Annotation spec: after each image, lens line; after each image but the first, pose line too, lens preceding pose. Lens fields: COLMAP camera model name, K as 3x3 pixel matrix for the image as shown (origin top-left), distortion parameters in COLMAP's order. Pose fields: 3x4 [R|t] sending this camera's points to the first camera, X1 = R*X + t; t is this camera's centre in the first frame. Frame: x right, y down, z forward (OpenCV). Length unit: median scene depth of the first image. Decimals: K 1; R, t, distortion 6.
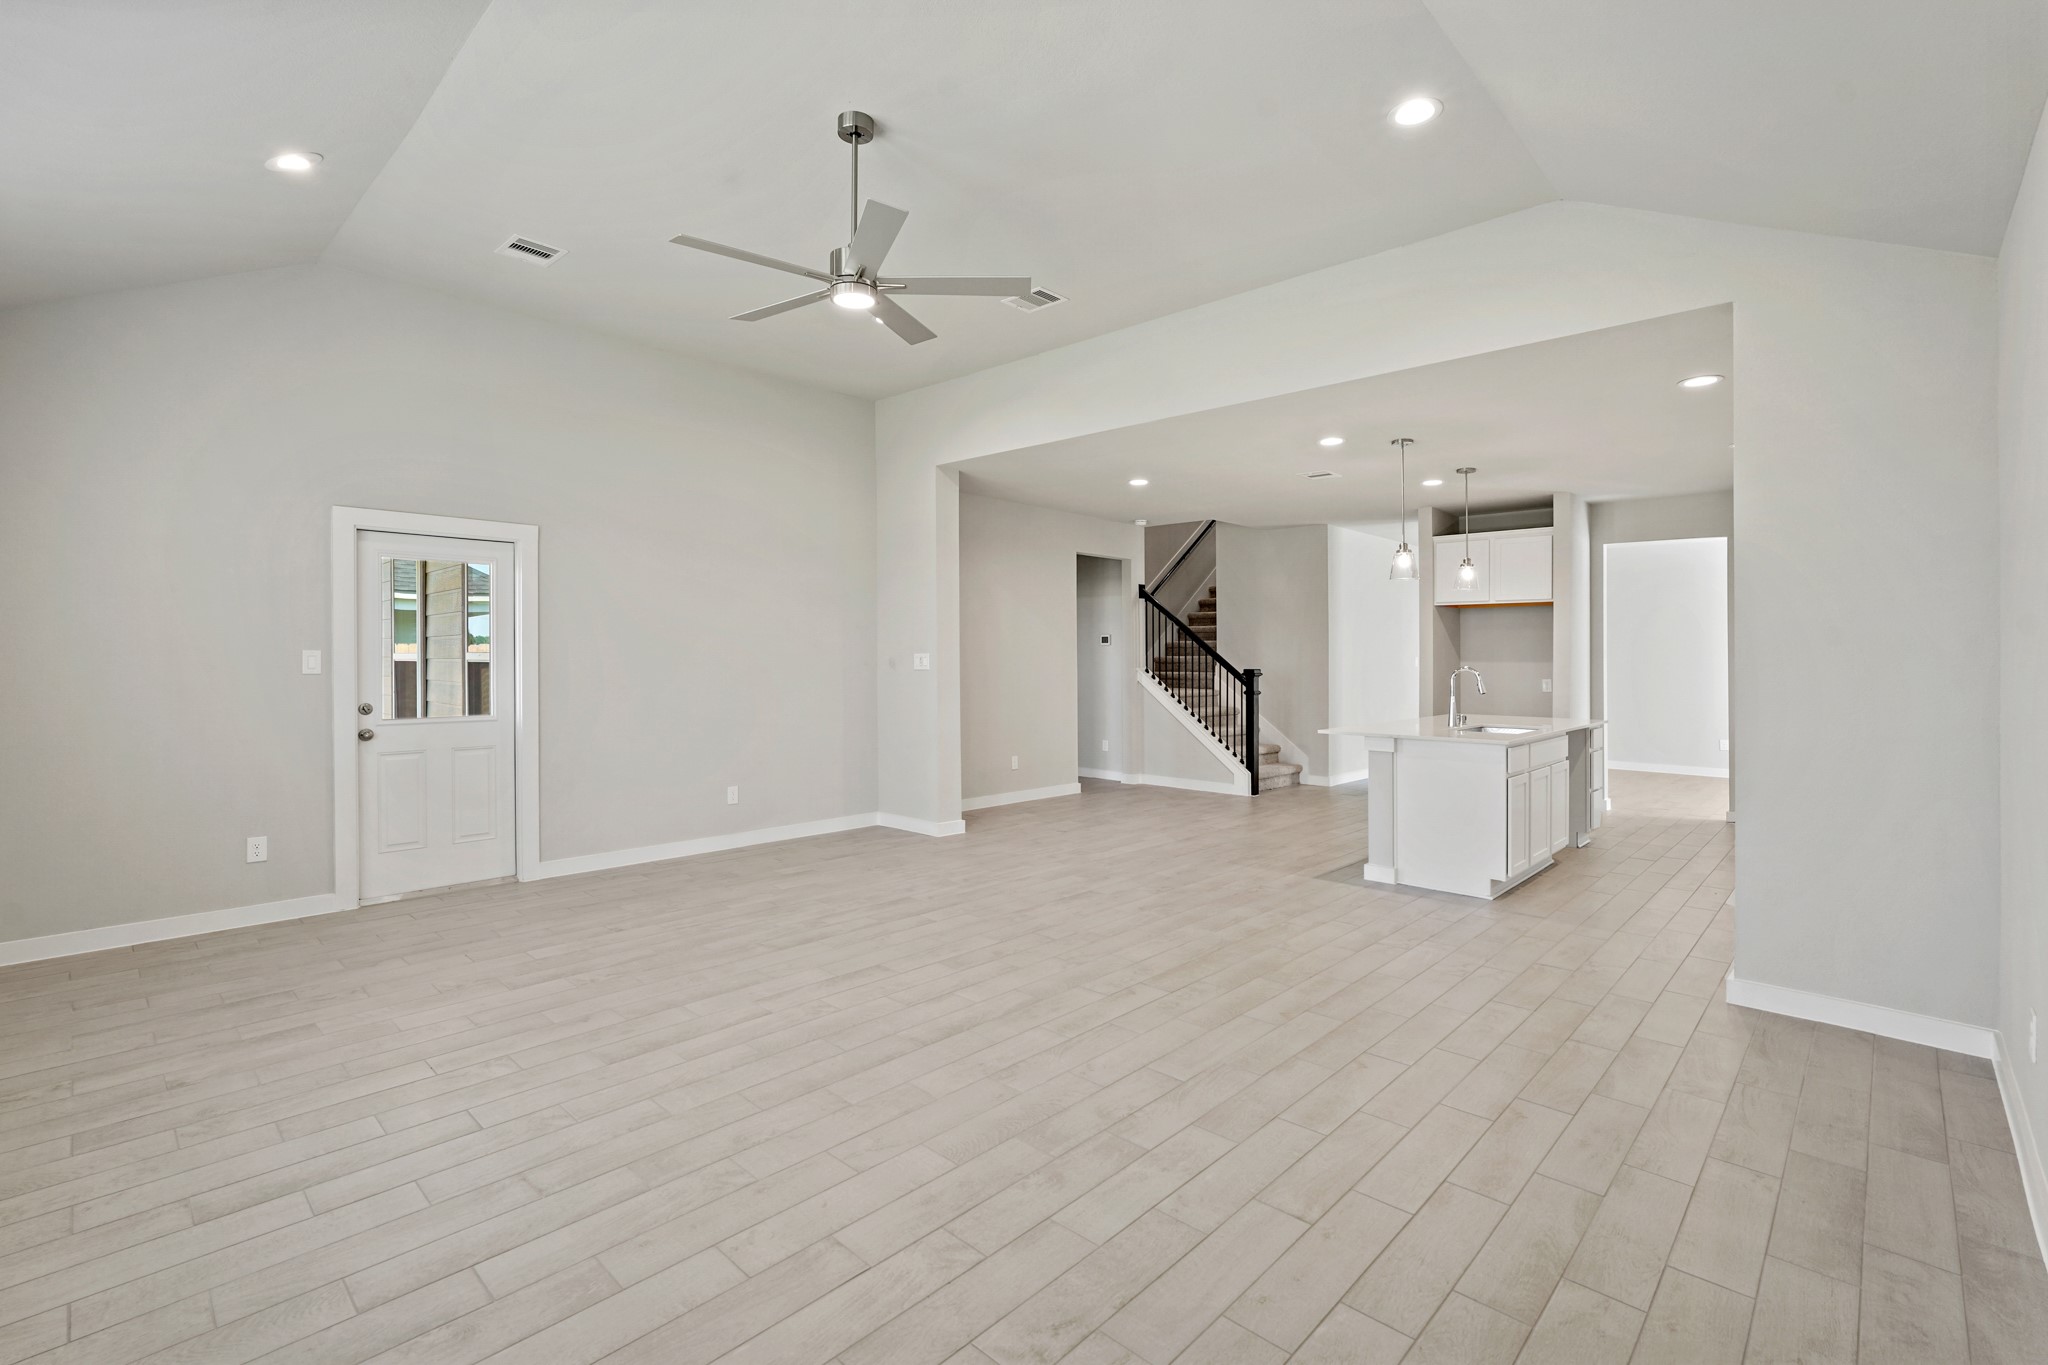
lens RADIAL K [[932.1, 0, 1032.0], [0, 932.1, 684.4], [0, 0, 1]] dist [-0.019615, 0.008890]
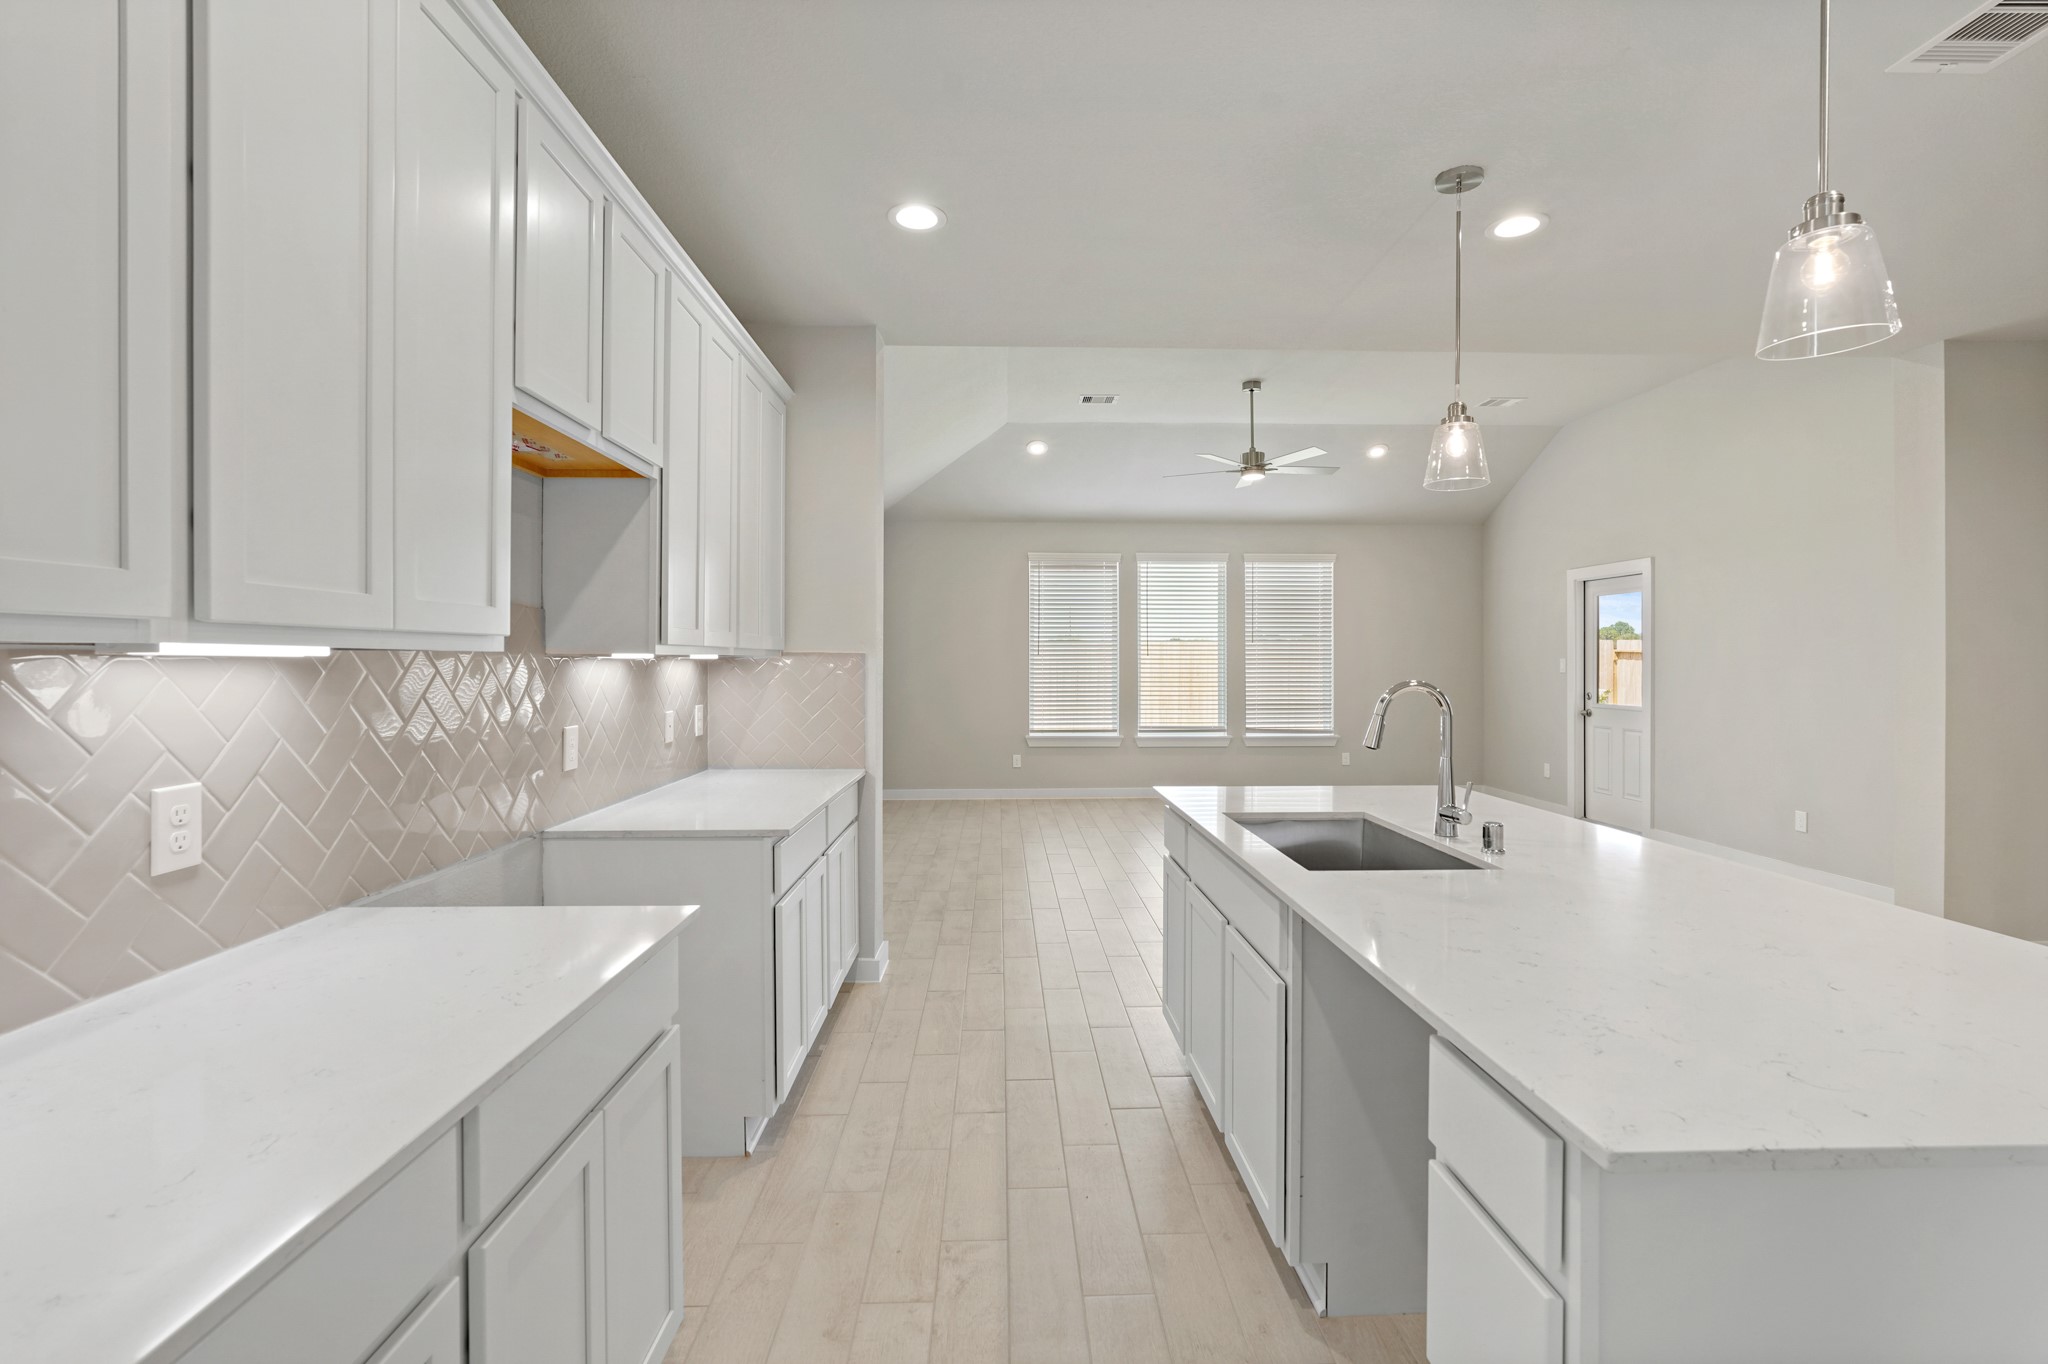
lens RADIAL K [[932.1, 0, 1032.0], [0, 932.1, 683.9], [0, 0, 1]] dist [-0.019615, 0.008890]
pose [[-0.706607, 0.014157, -0.707465, 0.575695], [-0.018858, 0.999068, 0.038827, -0.020189], [0.707355, 0.040777, -0.705681, 0.781307]]
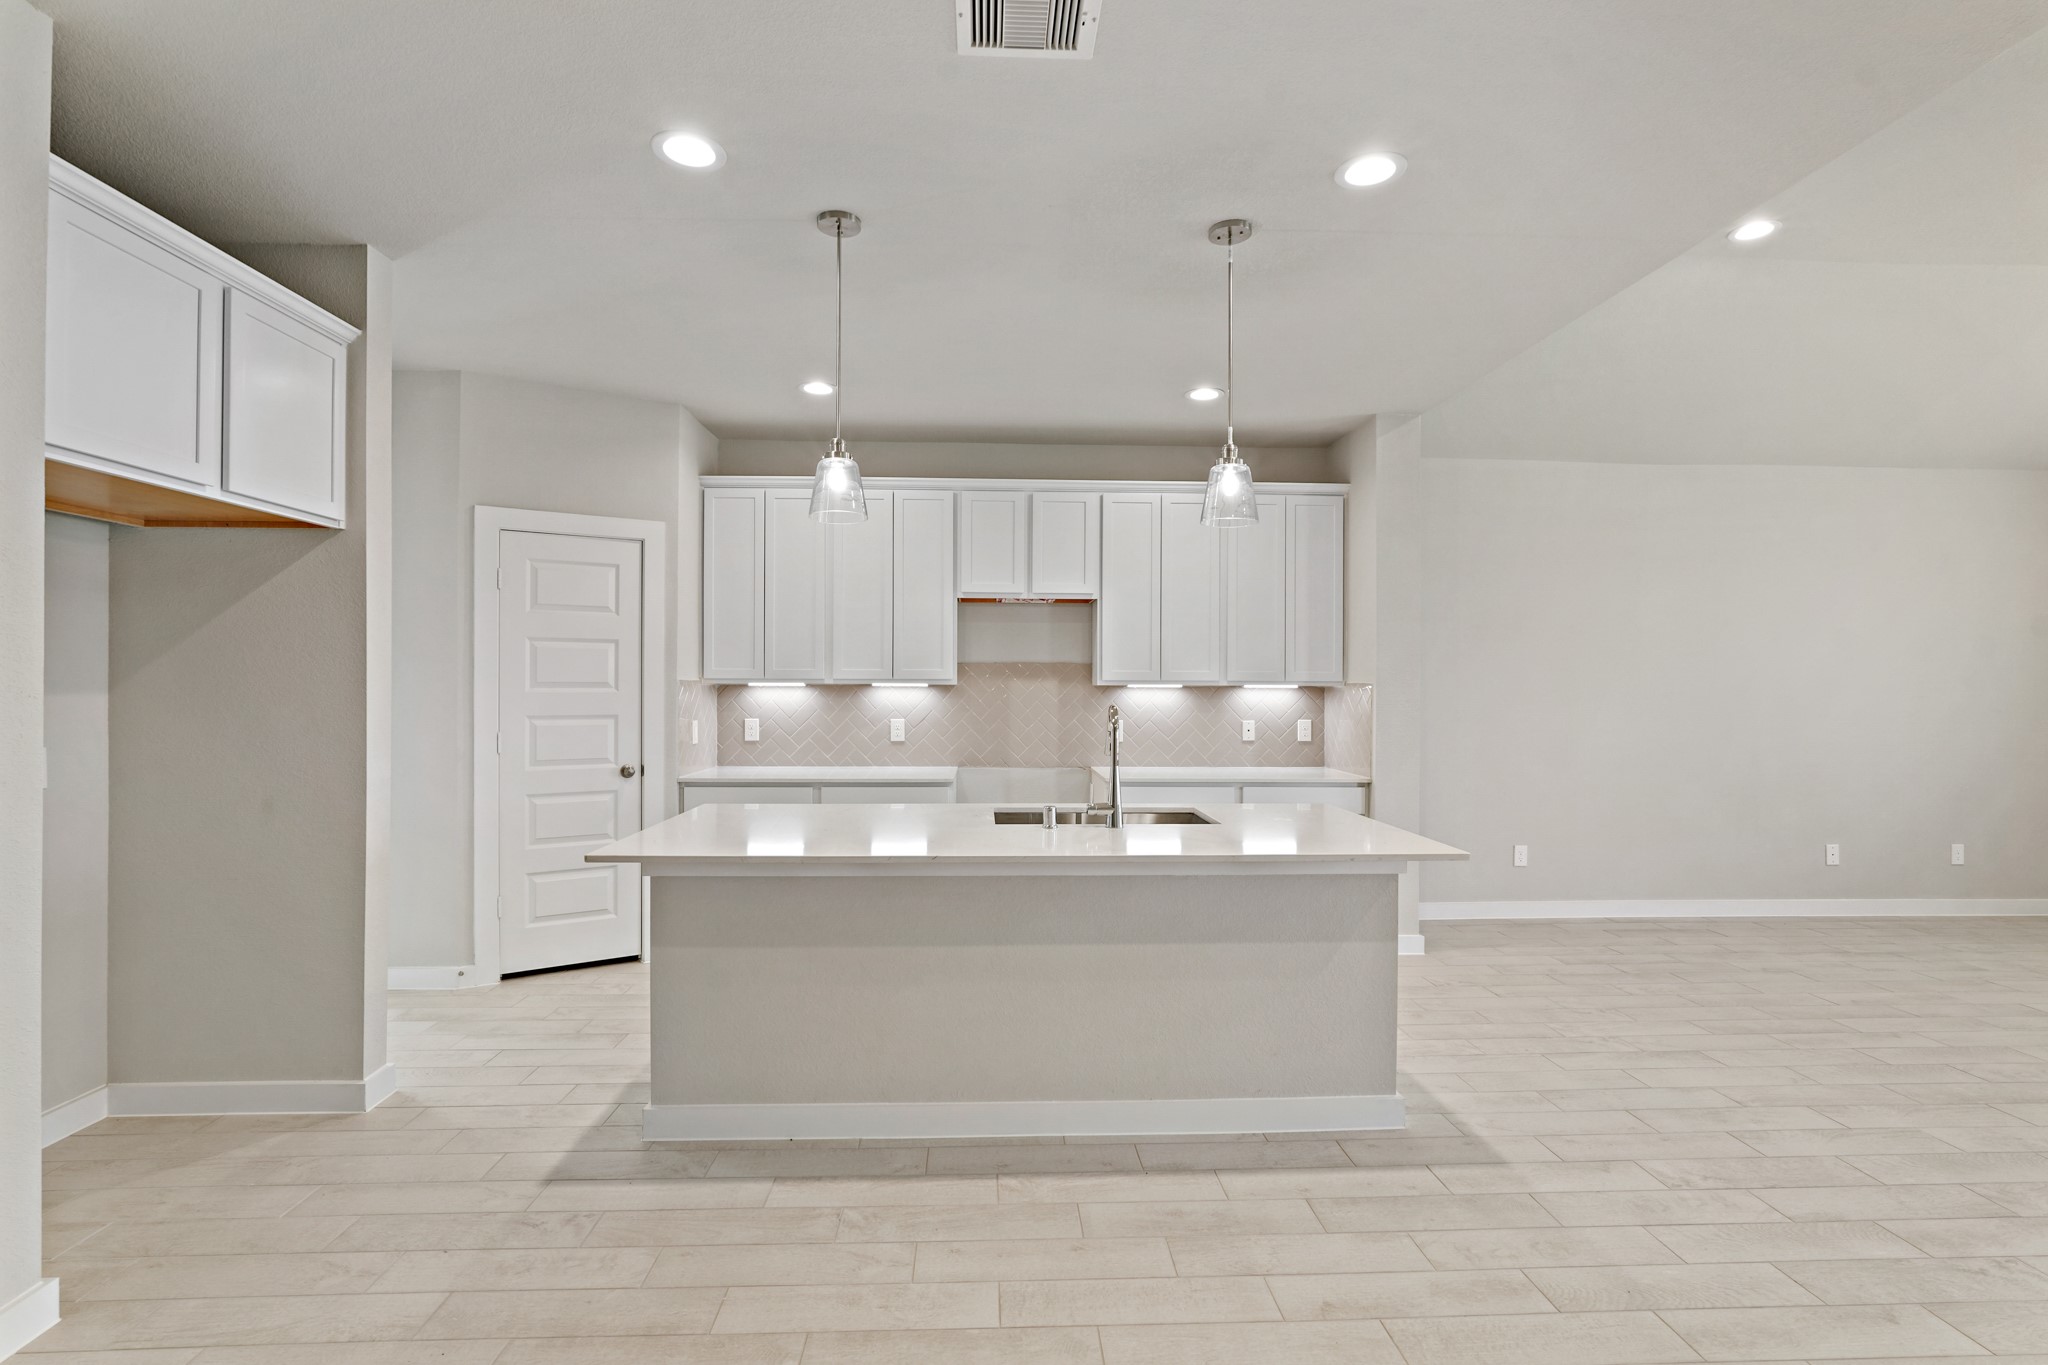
lens RADIAL K [[932.1, 0, 1032.0], [0, 932.1, 684.4], [0, 0, 1]] dist [-0.019615, 0.008890]
pose [[-0.716304, -0.005996, 0.697762, 0.095851], [0.011884, 0.999713, 0.020791, -0.028844], [-0.697687, 0.023185, -0.716027, 0.941304]]
